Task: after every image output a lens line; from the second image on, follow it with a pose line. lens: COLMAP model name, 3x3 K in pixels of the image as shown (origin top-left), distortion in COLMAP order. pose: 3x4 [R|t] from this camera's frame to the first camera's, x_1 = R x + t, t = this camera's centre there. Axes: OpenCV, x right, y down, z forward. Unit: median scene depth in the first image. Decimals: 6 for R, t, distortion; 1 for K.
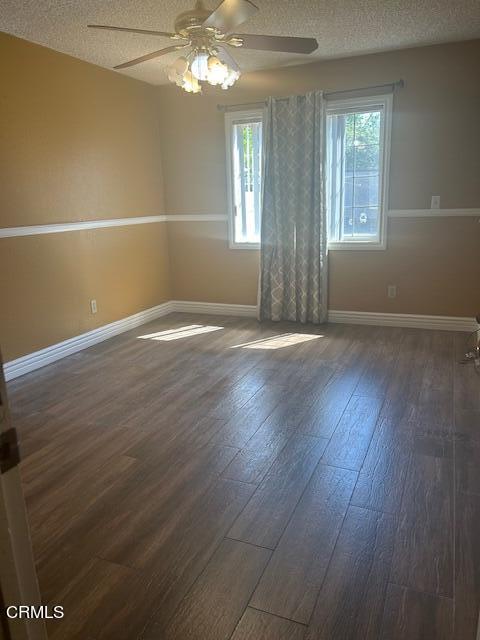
lens RADIAL K [[482.8, 0, 240.0], [0, 482.8, 320.0], [0, 0, 1]] dist [0.071567, -0.091036]
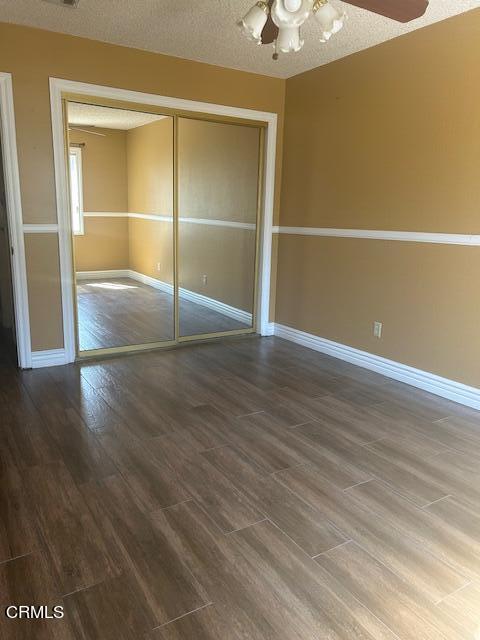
lens RADIAL K [[482.8, 0, 240.0], [0, 482.8, 320.0], [0, 0, 1]] dist [0.071567, -0.091036]
pose [[-0.556322, 0.208759, -0.804317, 0.552244], [-0.206520, 0.902824, 0.377170, -0.335312], [0.804895, 0.375936, -0.459148, 1.261793]]
